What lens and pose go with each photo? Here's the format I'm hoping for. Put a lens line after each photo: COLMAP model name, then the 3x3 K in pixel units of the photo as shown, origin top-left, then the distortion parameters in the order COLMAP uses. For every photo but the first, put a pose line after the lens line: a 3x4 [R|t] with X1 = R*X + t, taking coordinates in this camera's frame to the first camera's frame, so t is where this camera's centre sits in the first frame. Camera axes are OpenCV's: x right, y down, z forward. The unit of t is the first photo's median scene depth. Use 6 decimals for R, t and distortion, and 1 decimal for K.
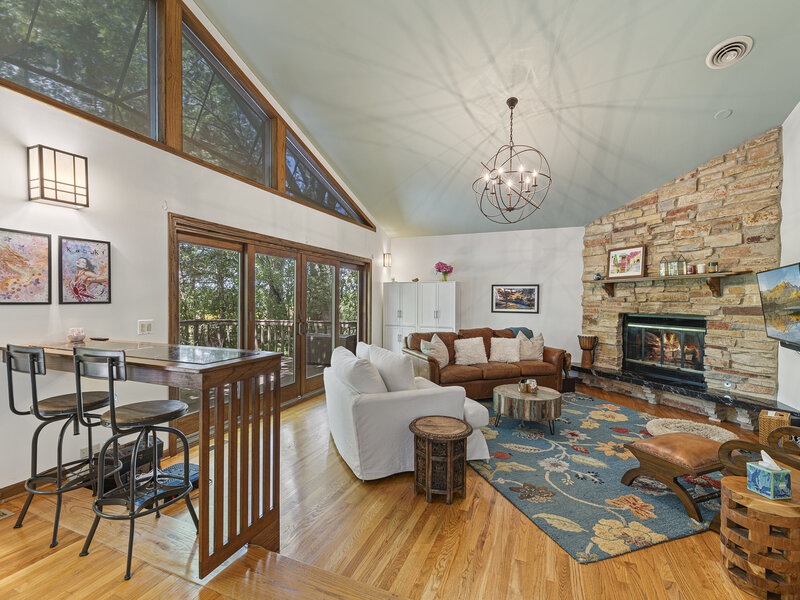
lens RADIAL K [[360.0, 0, 405.6], [0, 360.0, 303.6], [0, 0, 1]] dist [0.005253, -0.000406]
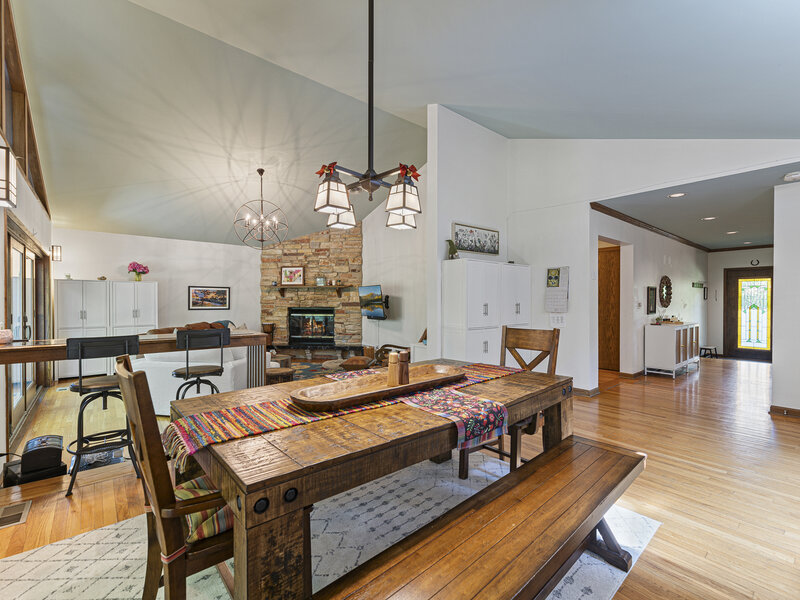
lens RADIAL K [[360.0, 0, 405.6], [0, 360.0, 303.6], [0, 0, 1]] dist [0.005253, -0.000406]
pose [[0.465532, -0.013187, 0.884933, -0.601379], [0.009717, 0.999905, 0.009789, -0.000958], [-0.884978, 0.004042, 0.465616, -0.201364]]
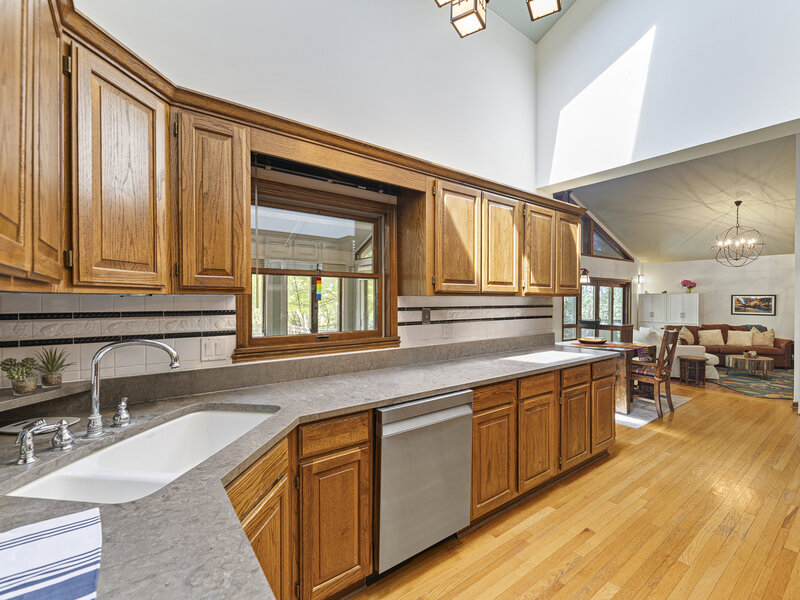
lens RADIAL K [[360.0, 0, 405.6], [0, 360.0, 303.6], [0, 0, 1]] dist [0.005253, -0.000406]
pose [[0.858204, 0.000652, -0.513308, -0.172248], [-0.001886, 0.999996, -0.001884, -0.017603], [0.513305, 0.002585, 0.858202, -1.153927]]
